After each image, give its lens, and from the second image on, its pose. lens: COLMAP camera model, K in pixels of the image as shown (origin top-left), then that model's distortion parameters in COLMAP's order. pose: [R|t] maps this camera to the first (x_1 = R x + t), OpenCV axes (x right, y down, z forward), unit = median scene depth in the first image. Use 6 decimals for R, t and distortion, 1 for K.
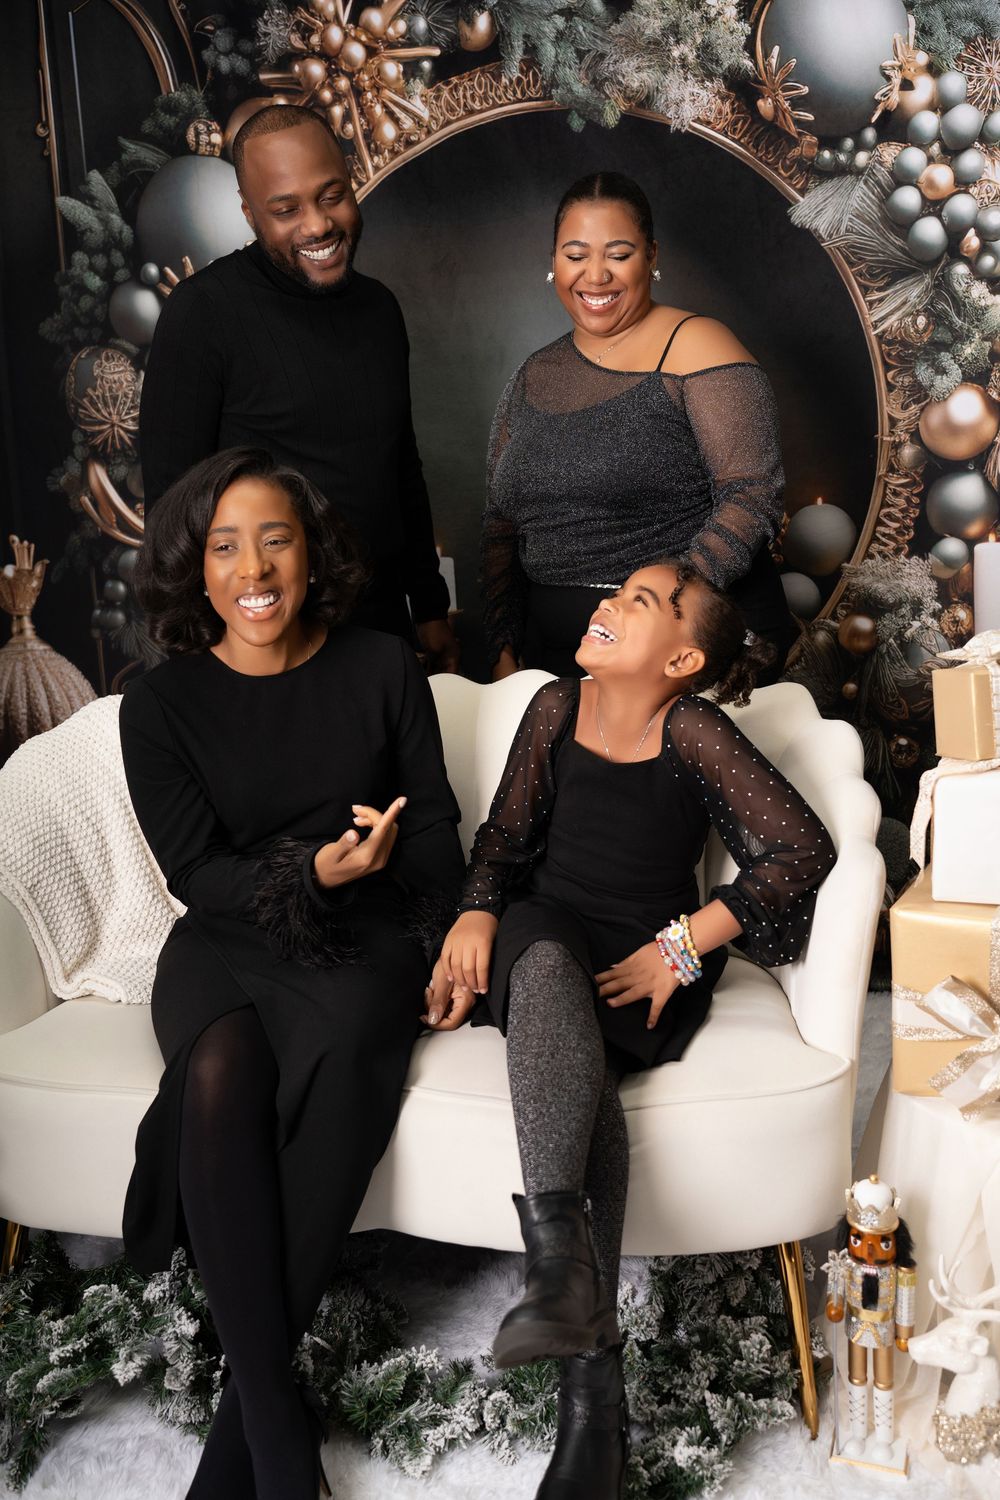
lens RADIAL K [[1538.6, 0, 492.2], [0, 1538.6, 753.8], [0, 0, 1]] dist [0.058072, 0.000000]
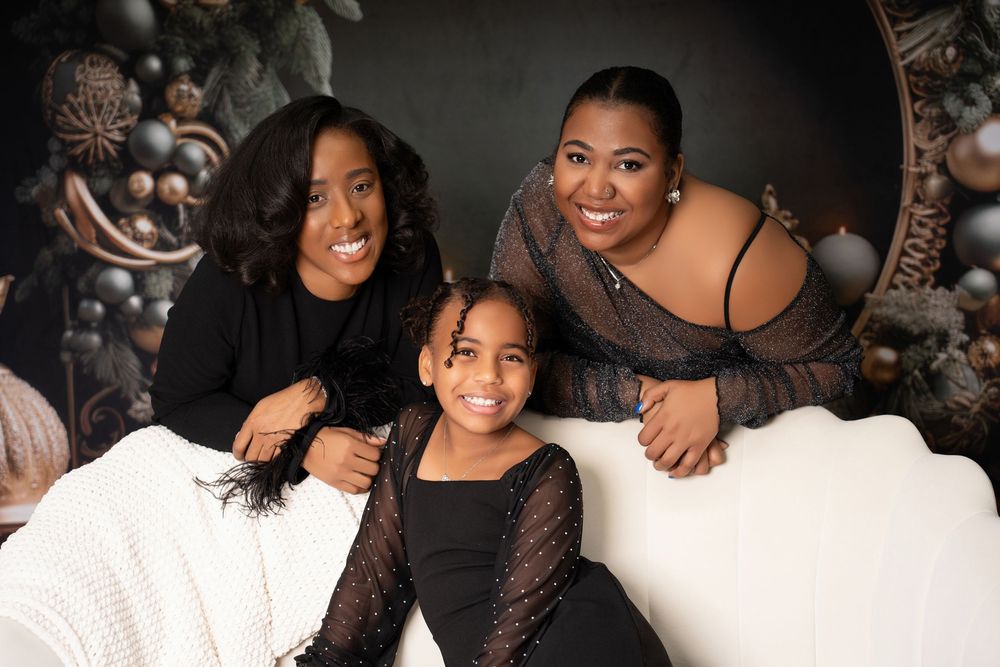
lens RADIAL K [[1543.6, 0, 502.1], [0, 1543.6, 333.2], [0, 0, 1]] dist [0.343478, 0.000000]
pose [[0.992815, 0.012365, 0.119016, -0.124611], [-0.001038, 0.995499, -0.094768, -0.003032], [-0.119652, 0.093963, 0.988359, 0.039965]]
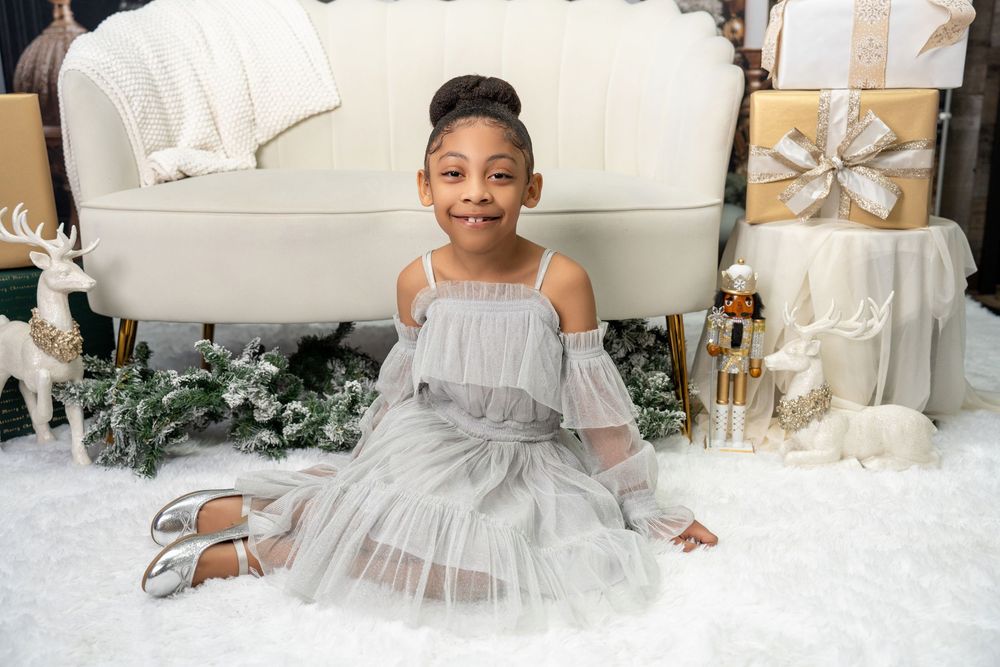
lens RADIAL K [[1060.4, 0, 503.6], [0, 1060.4, 328.3], [0, 0, 1]] dist [0.101391, 0.000000]
pose [[0.985338, 0.011997, 0.170191, -0.095740], [-0.014395, 0.999814, 0.012862, 0.195794], [-0.170005, -0.015123, 0.985327, 0.004517]]
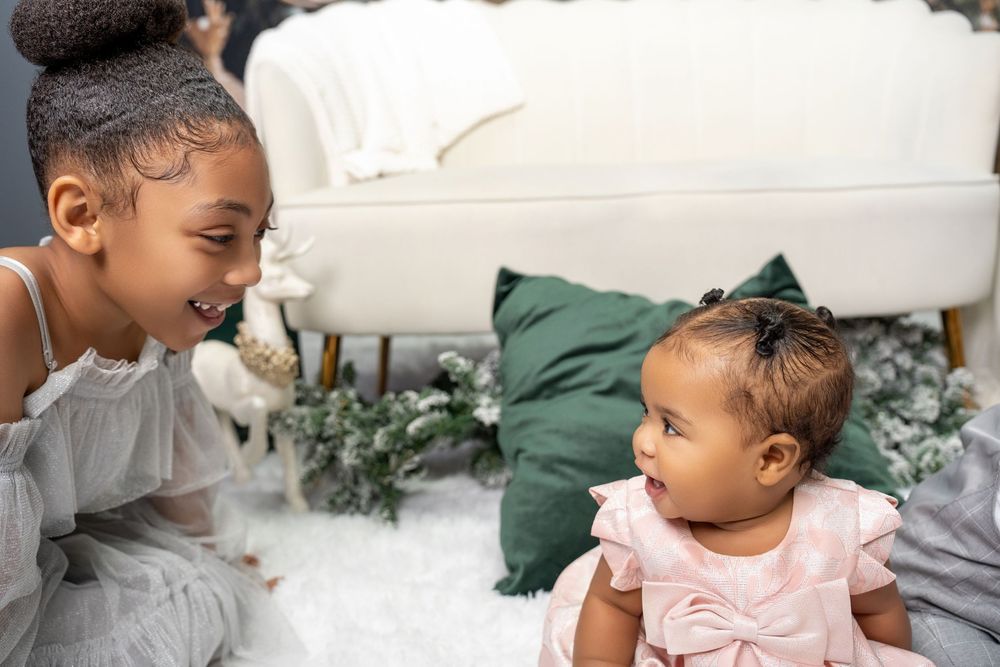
lens RADIAL K [[802.1, 0, 502.4], [0, 802.1, 335.5], [0, 0, 1]] dist [-0.032119, -0.001606]
pose [[0.979113, -0.020988, 0.202229, -0.209400], [0.024133, 0.999623, -0.013095, 0.209646], [-0.201878, 0.017702, 0.979251, 0.258927]]
